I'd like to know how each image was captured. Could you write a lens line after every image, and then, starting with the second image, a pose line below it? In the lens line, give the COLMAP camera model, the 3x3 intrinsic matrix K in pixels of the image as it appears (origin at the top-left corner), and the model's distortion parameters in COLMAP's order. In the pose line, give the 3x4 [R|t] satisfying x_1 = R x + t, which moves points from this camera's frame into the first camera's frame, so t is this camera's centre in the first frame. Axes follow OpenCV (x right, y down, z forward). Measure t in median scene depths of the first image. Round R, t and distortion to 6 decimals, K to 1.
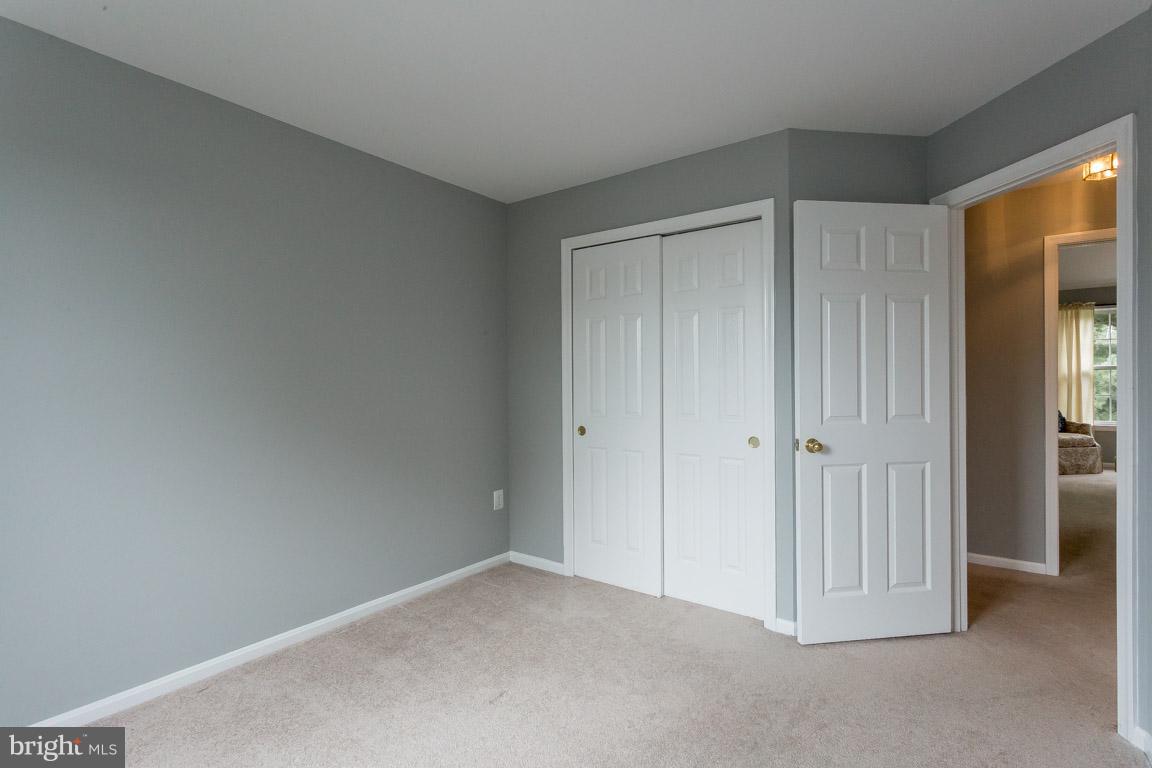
lens RADIAL K [[554.3, 0, 575.4], [0, 554.3, 379.4], [0, 0, 1]] dist [0.001605, 0.001347]
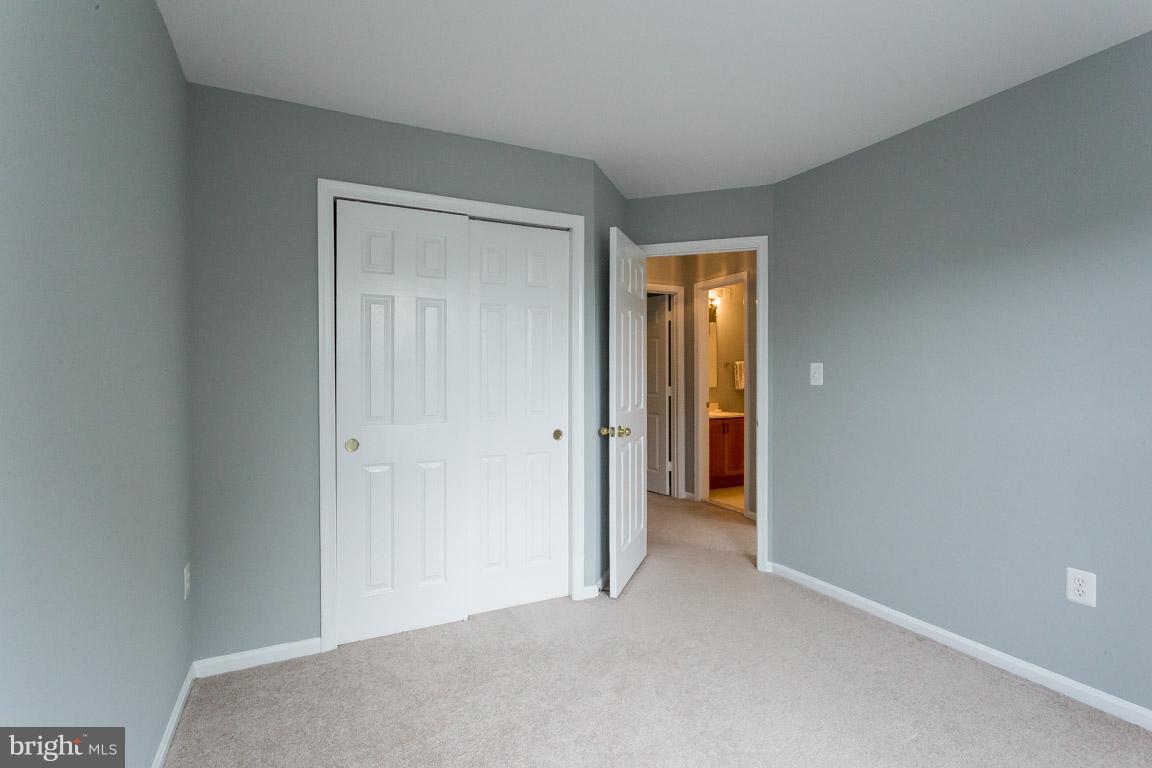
lens RADIAL K [[554.3, 0, 581.0], [0, 554.3, 377.9], [0, 0, 1]] dist [0.001605, 0.001347]
pose [[0.448514, 0.001867, 0.893774, -0.557890], [-0.000281, 0.999998, -0.001948, 0.003868], [-0.893776, 0.000622, 0.448514, 0.424641]]
